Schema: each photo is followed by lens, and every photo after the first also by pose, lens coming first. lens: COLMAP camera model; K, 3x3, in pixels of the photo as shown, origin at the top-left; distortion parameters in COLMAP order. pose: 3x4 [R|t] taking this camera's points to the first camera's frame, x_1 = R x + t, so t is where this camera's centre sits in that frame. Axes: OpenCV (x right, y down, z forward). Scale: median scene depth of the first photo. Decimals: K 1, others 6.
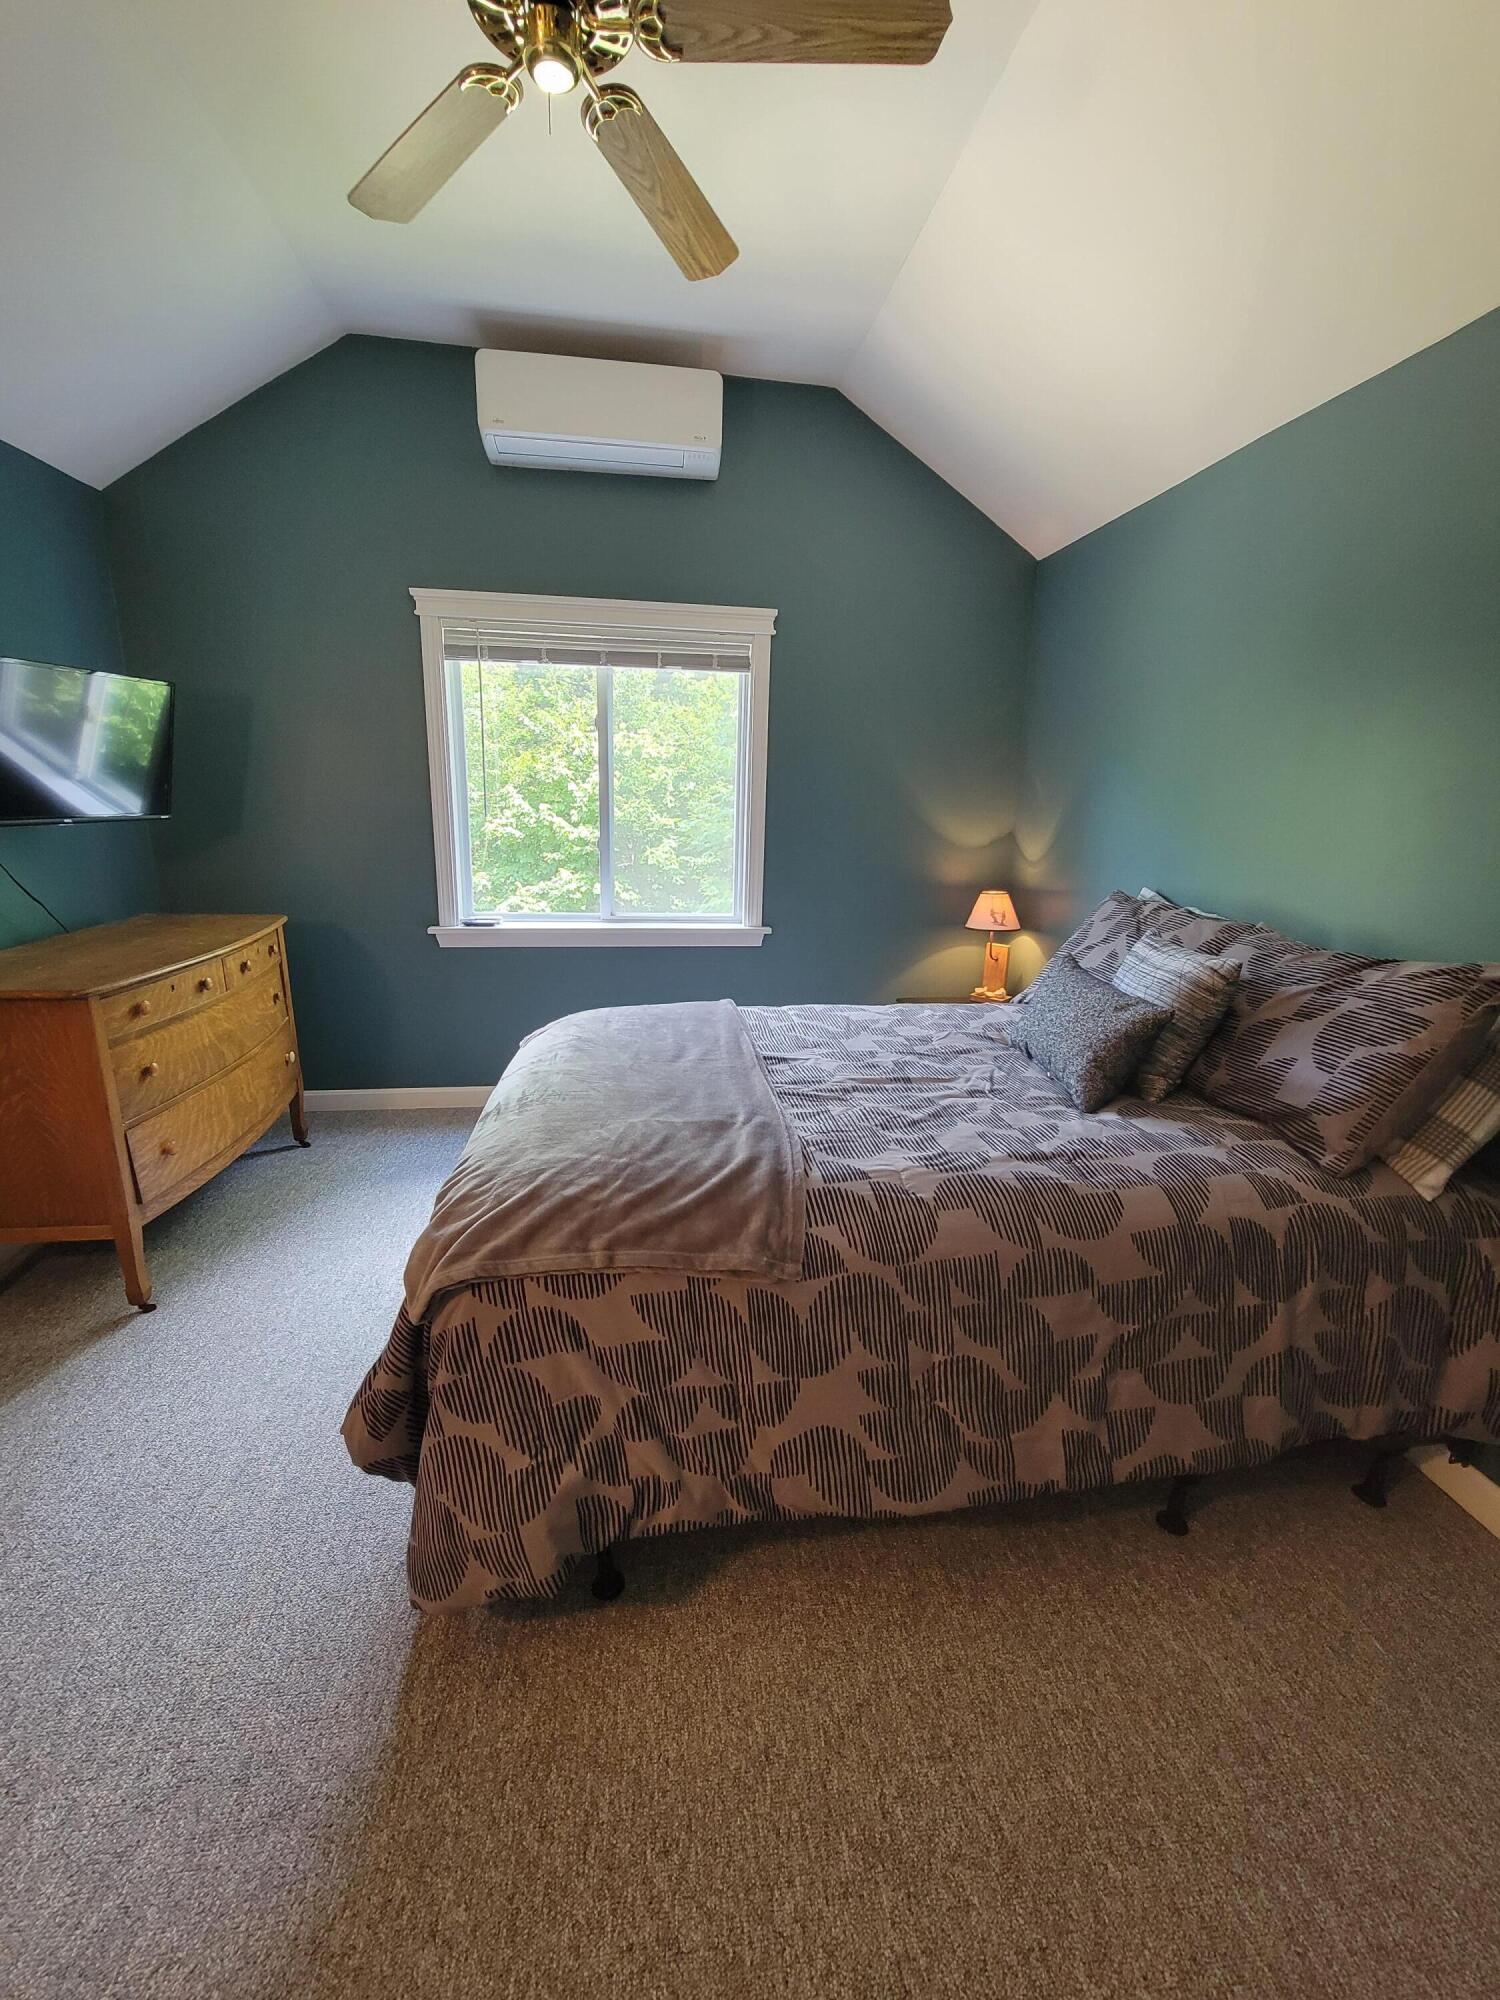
lens RADIAL K [[810.2, 0, 751.1], [0, 810.2, 997.7], [0, 0, 1]] dist [-0.004271, -0.000322]
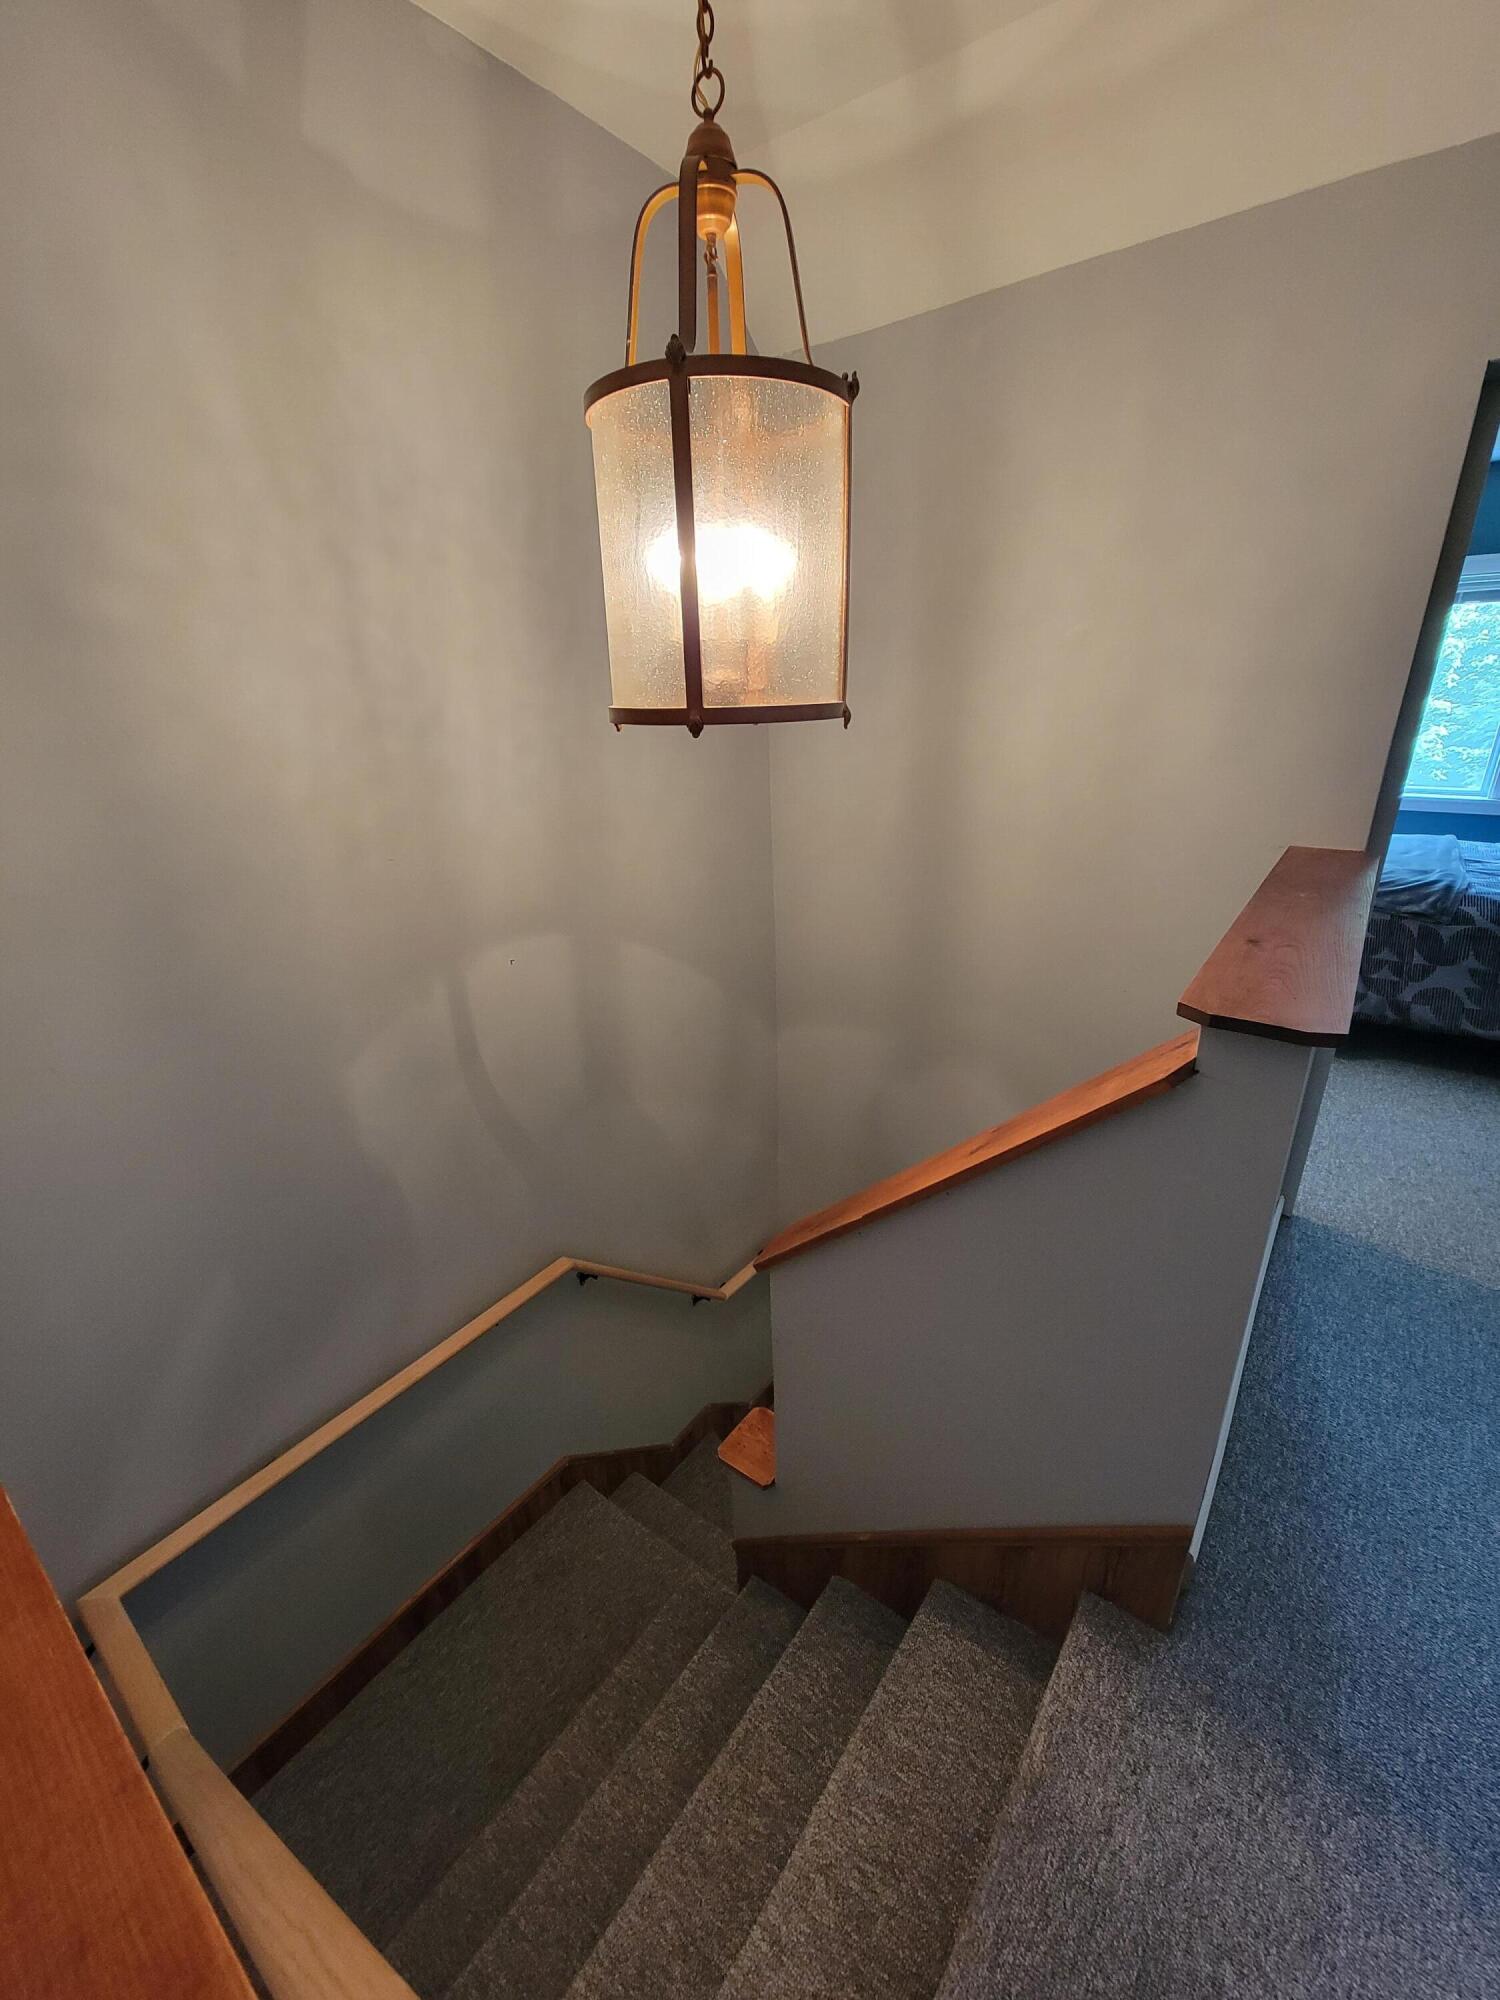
lens RADIAL K [[810.2, 0, 761.1], [0, 810.2, 1001.5], [0, 0, 1]] dist [-0.004271, -0.000322]
pose [[0.717222, 0.217796, -0.661934, 0.228731], [-0.127229, 0.974864, 0.182903, 0.387321], [0.685131, -0.046964, 0.726904, -2.092605]]
